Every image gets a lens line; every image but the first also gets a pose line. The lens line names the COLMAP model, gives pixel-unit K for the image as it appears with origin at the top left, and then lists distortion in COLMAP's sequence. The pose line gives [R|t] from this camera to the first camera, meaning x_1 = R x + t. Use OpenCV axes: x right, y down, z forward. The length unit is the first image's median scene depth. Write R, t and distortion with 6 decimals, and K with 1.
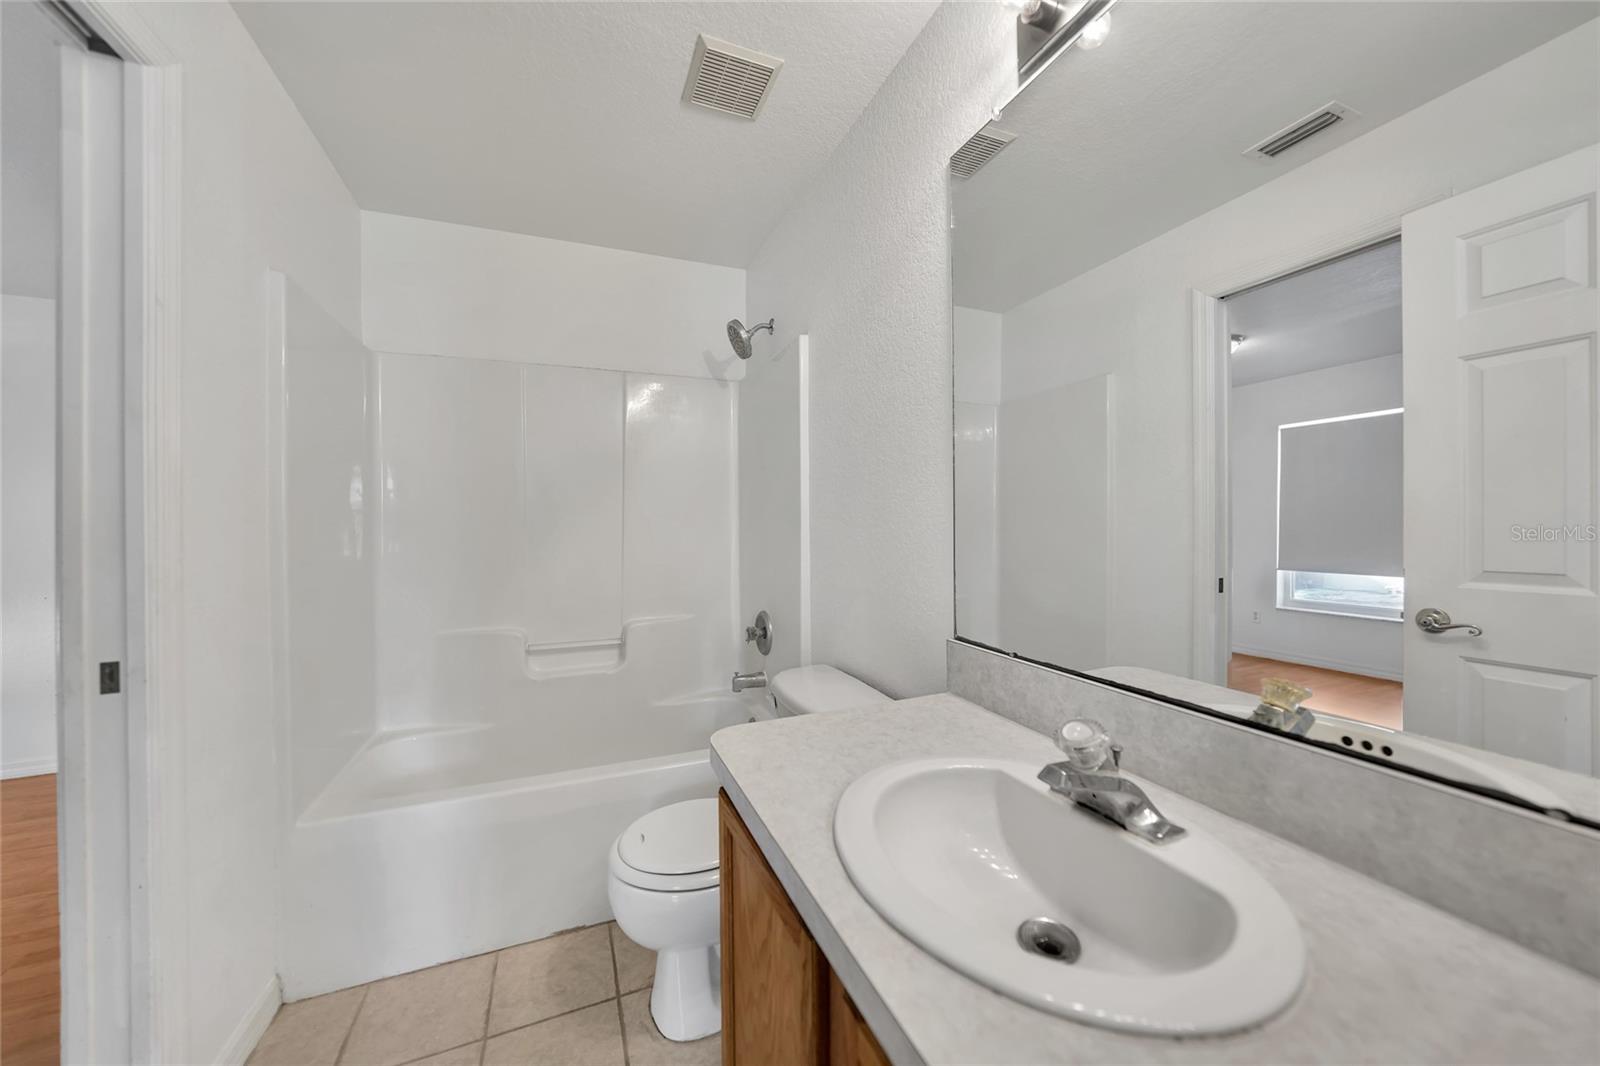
lens RADIAL K [[576.1, 0, 800.0], [0, 576.1, 533.0], [0, 0, 1]] dist [-0.009588, 0.000212]
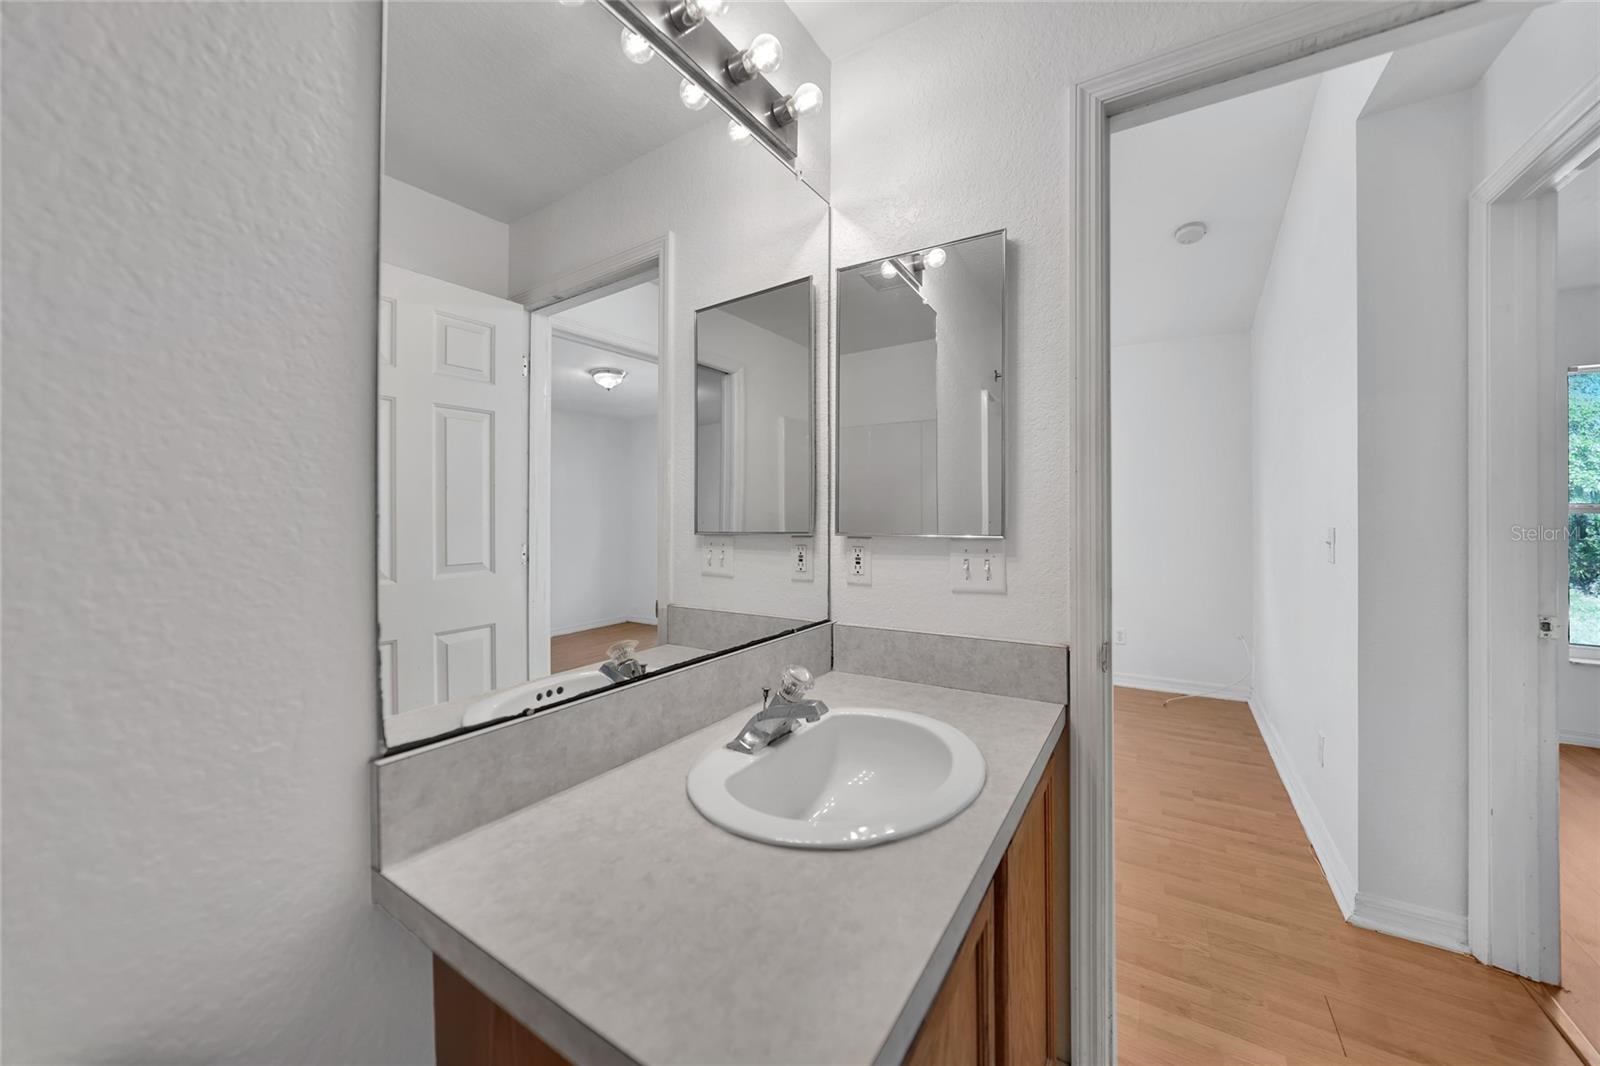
lens RADIAL K [[594.0, 0, 796.1], [0, 594.0, 520.0], [0, 0, 1]] dist [-0.014423, 0.000004]
pose [[-0.570740, 0.030880, 0.820550, -0.453274], [0.049518, 0.998768, -0.003145, -0.001212], [-0.819637, 0.038837, -0.571566, 1.248817]]
